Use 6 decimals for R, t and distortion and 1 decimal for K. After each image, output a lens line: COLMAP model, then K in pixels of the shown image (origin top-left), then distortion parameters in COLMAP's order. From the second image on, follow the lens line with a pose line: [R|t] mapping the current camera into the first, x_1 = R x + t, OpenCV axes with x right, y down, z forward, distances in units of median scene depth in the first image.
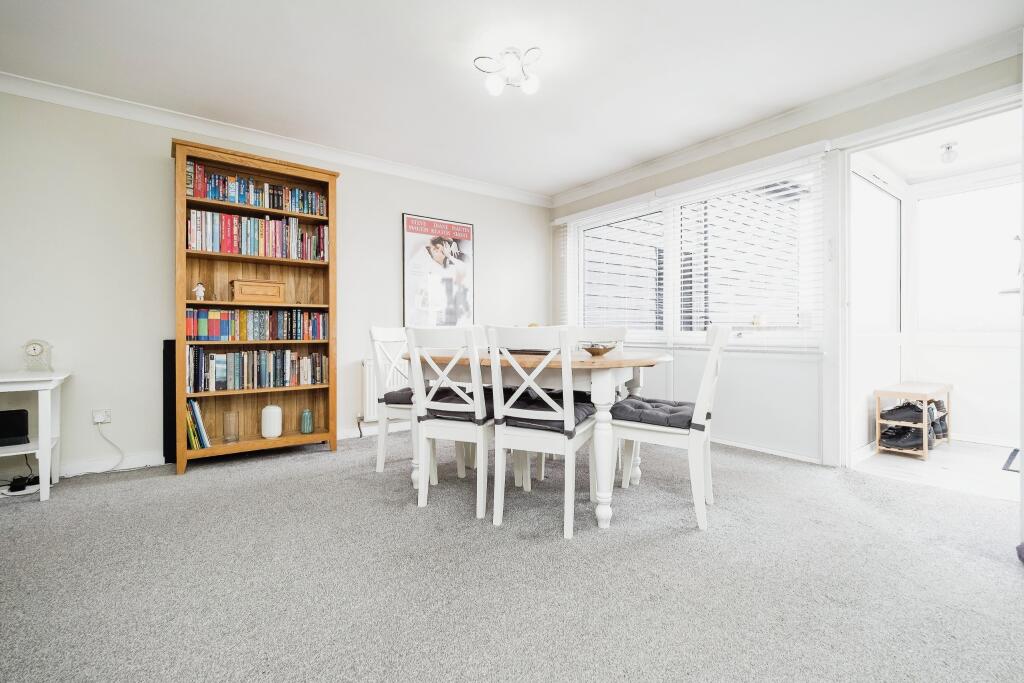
lens RADIAL K [[426.8, 0, 512.0], [0, 426.8, 341.5], [0, 0, 1]] dist [-0.000530, -0.000063]
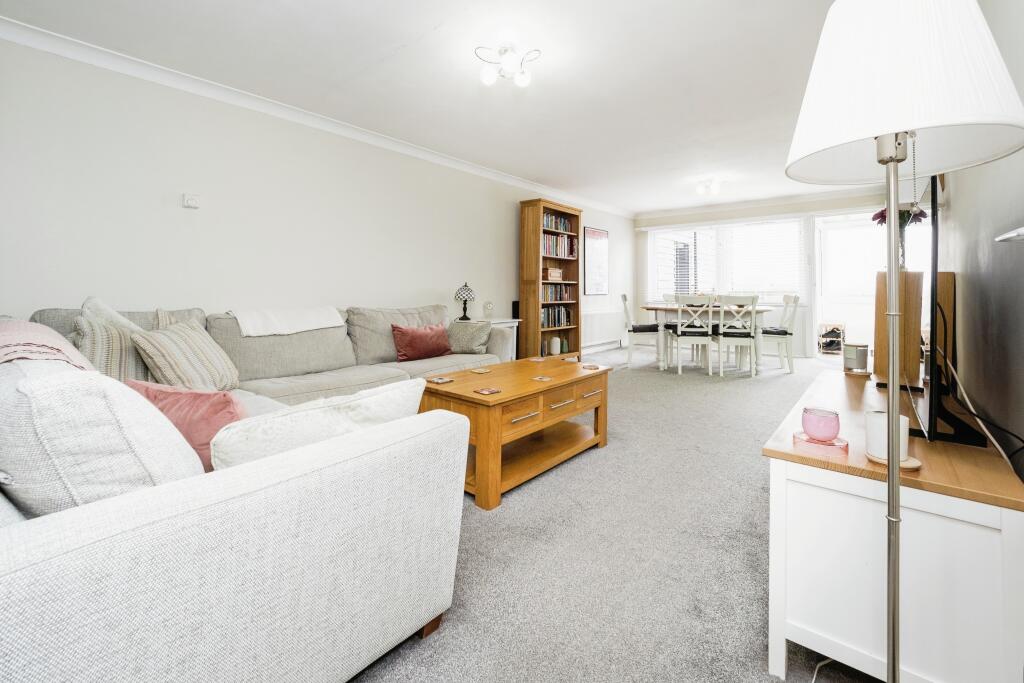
lens RADIAL K [[436.9, 0, 512.0], [0, 436.9, 297.1], [0, 0, 1]] dist [0.011016, -0.000011]
pose [[0.969146, 0.000479, 0.246485, -1.246910], [0.002248, 0.999939, -0.010780, -0.002451], [-0.246475, 0.011002, 0.969087, -0.792356]]
